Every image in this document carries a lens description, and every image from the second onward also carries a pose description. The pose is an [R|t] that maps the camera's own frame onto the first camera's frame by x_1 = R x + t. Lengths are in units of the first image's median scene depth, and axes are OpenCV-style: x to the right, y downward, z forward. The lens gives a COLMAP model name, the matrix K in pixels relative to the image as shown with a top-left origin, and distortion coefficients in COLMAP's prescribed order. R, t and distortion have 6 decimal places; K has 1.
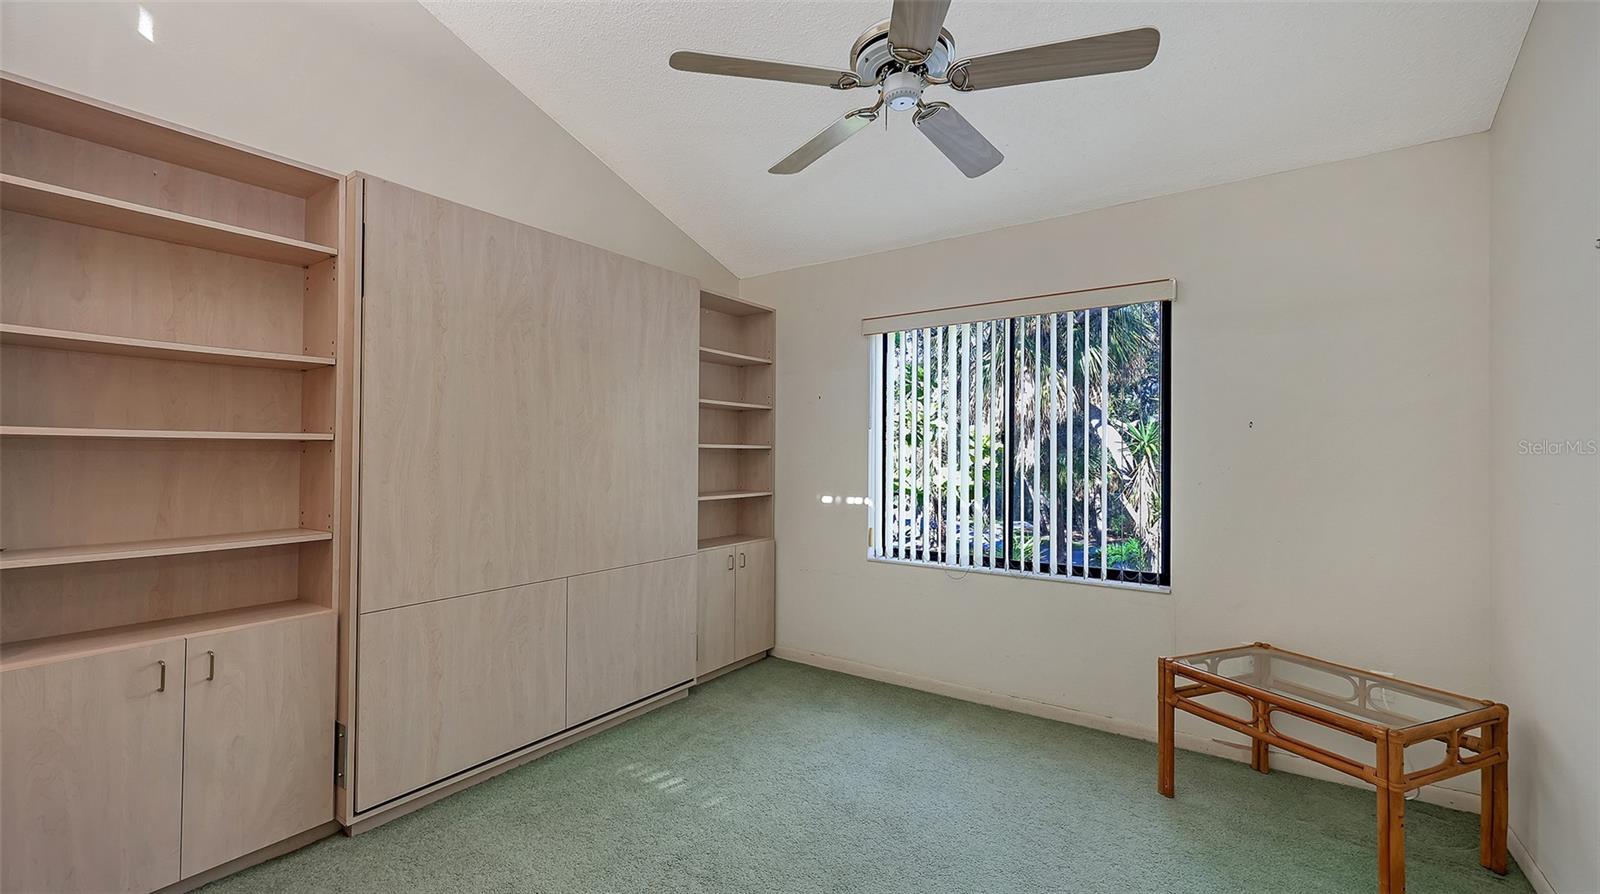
lens RADIAL K [[645.3, 0, 795.5], [0, 645.3, 444.9], [0, 0, 1]] dist [0.001866, -0.000350]
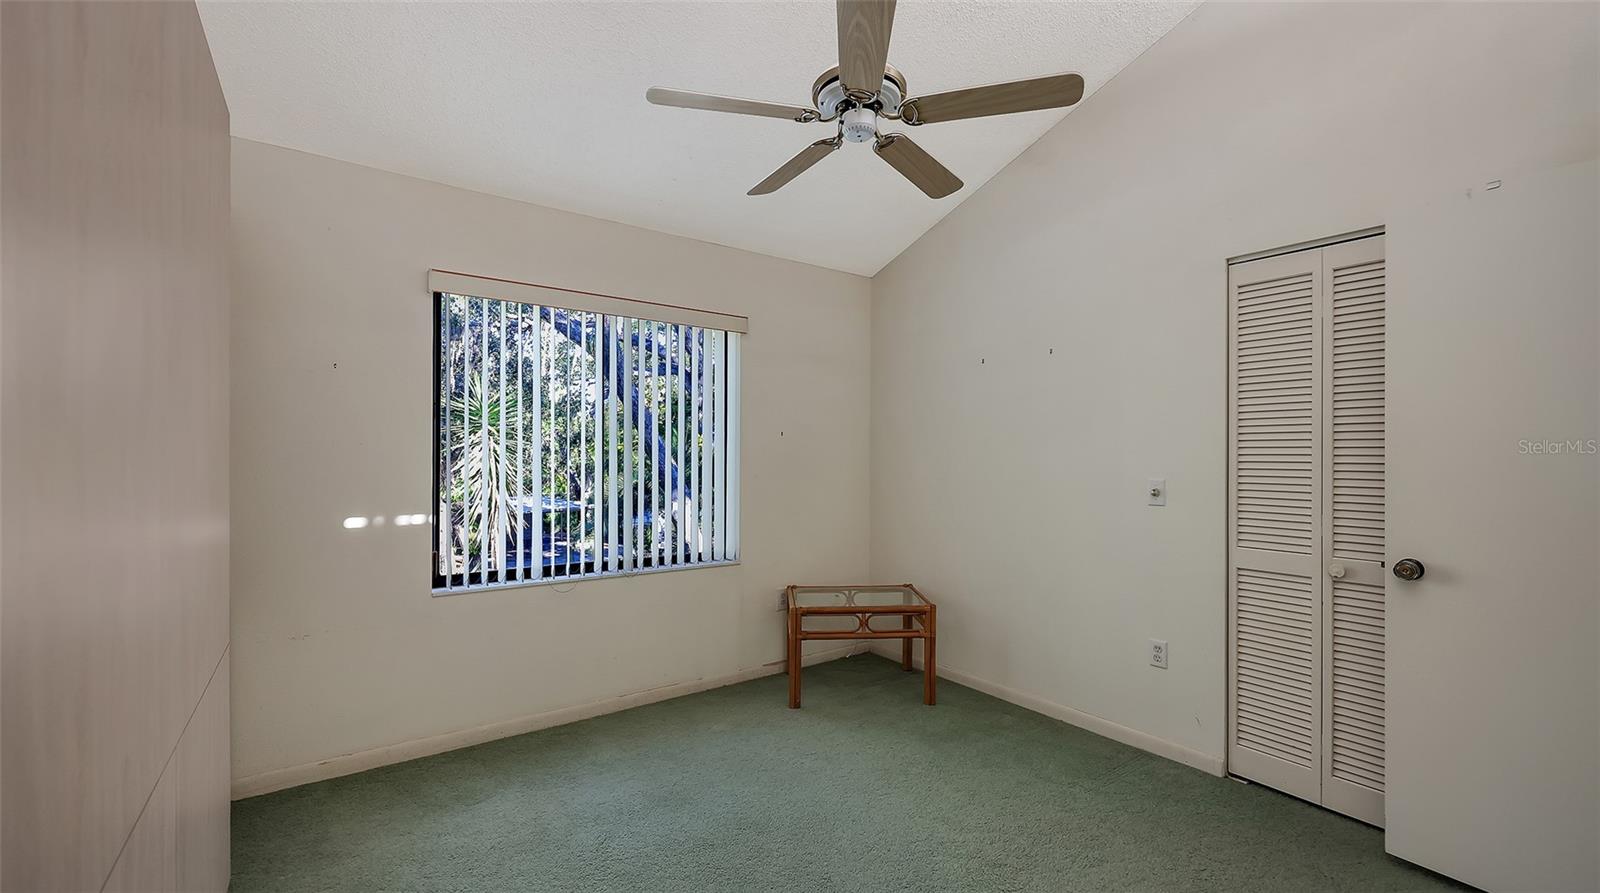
lens RADIAL K [[666.8, 0, 803.8], [0, 666.8, 456.8], [0, 0, 1]] dist [-0.000129, -0.000143]
pose [[0.333206, -0.010157, 0.942799, -0.515350], [-0.008799, 0.999865, 0.013882, 0.002717], [-0.942813, -0.012921, 0.333072, 0.378803]]
